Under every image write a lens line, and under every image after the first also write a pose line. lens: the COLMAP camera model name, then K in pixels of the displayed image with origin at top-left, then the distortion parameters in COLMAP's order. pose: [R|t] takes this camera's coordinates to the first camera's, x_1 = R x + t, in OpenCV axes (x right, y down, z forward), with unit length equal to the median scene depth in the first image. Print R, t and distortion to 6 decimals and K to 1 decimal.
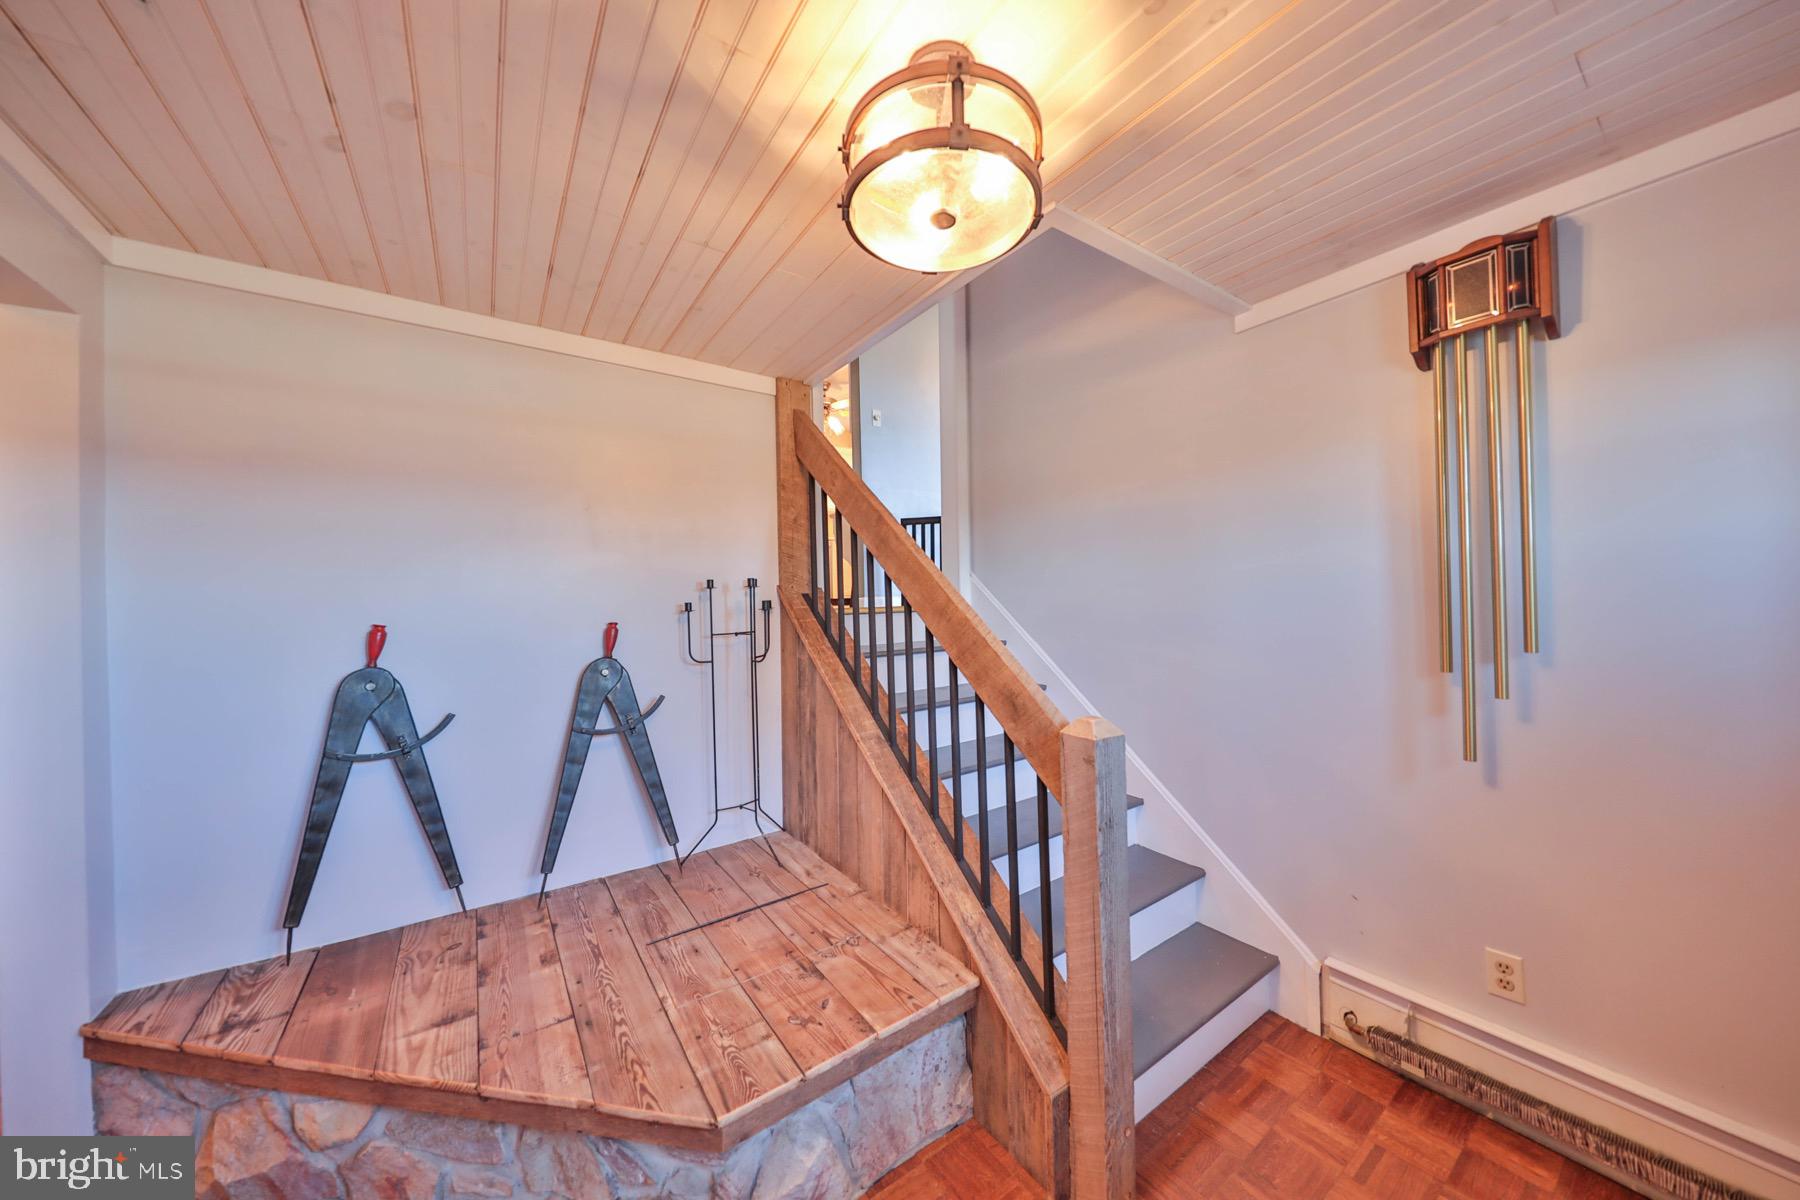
lens RADIAL K [[611.2, 0, 899.9], [0, 611.2, 596.9], [0, 0, 1]] dist [0.015356, -0.009207]
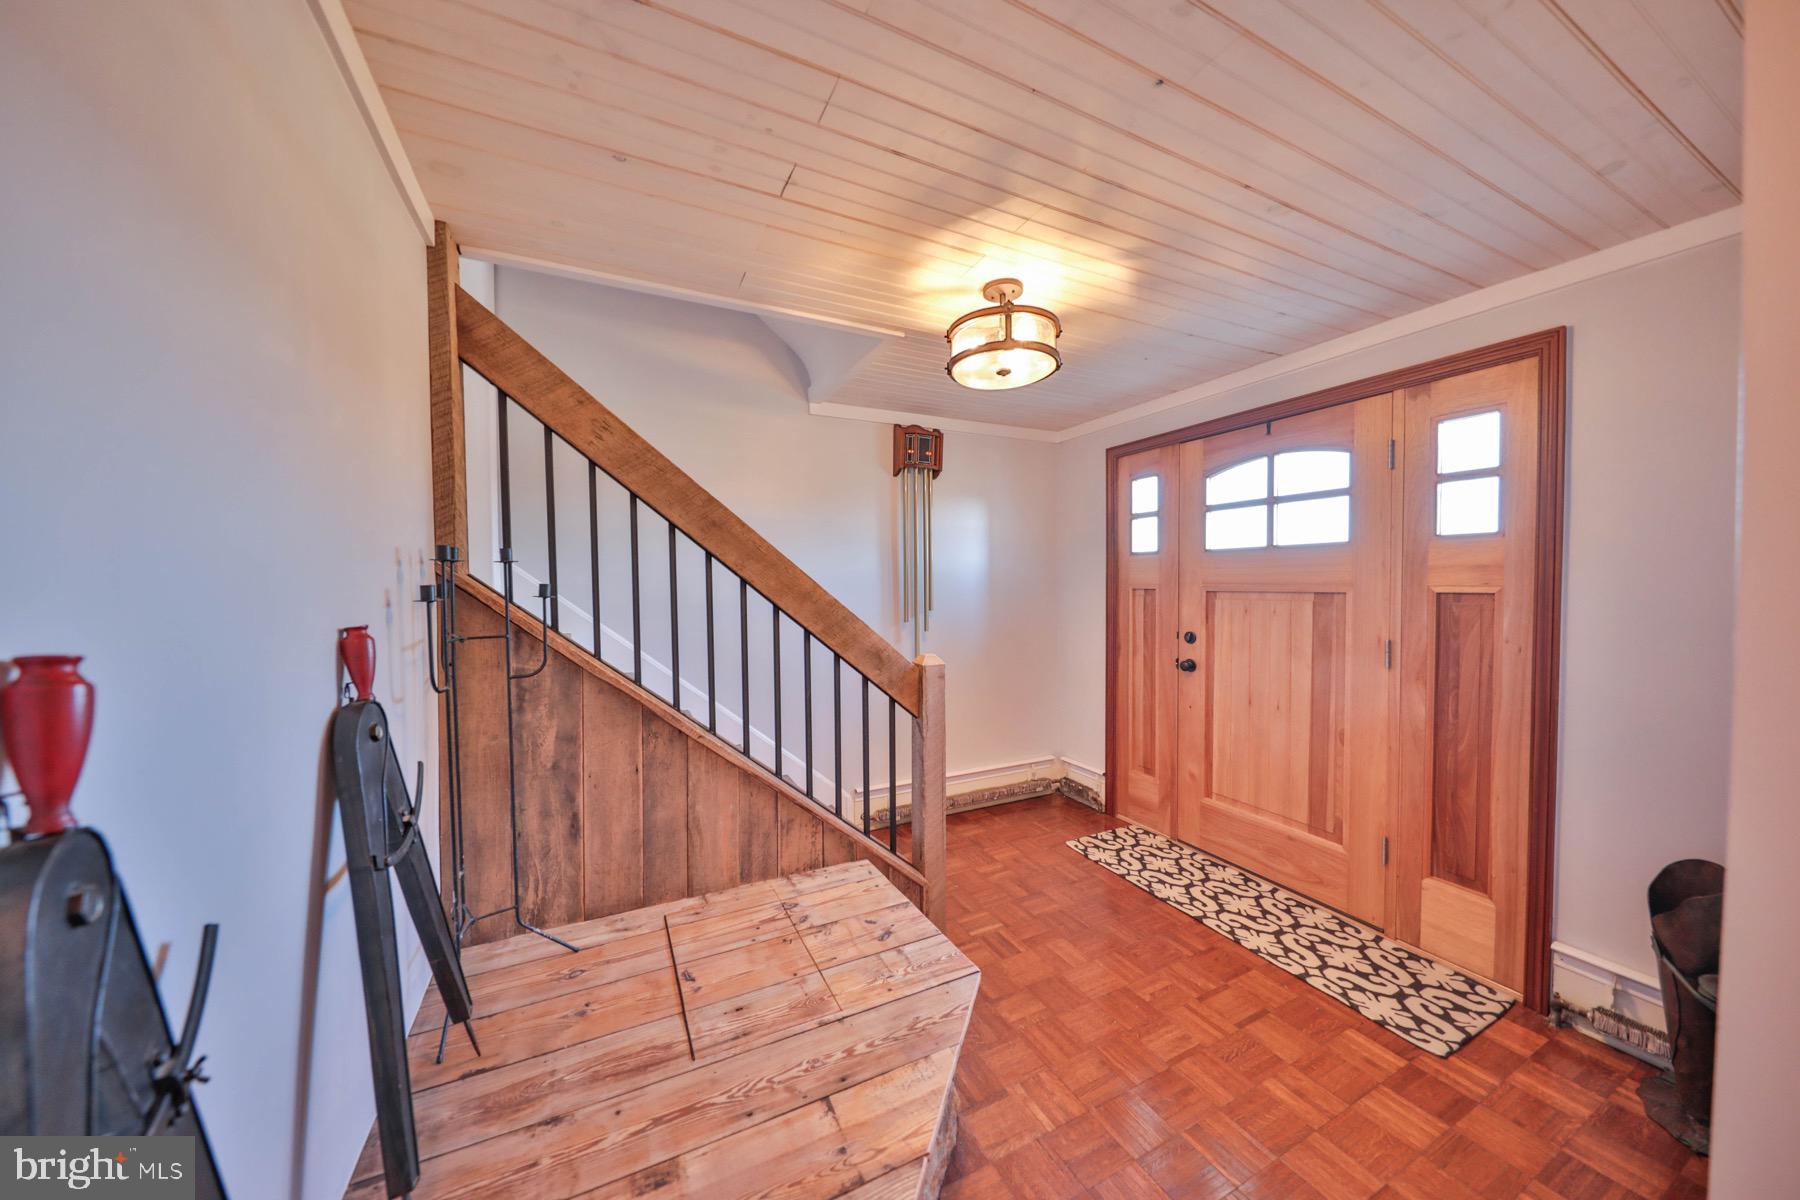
lens RADIAL K [[611.2, 0, 899.9], [0, 611.2, 596.9], [0, 0, 1]] dist [0.015356, -0.009207]
pose [[0.133847, -0.008288, 0.990967, -1.118943], [-0.000249, 0.999965, 0.008397, 0.017492], [-0.991002, -0.001371, 0.133841, 0.680530]]
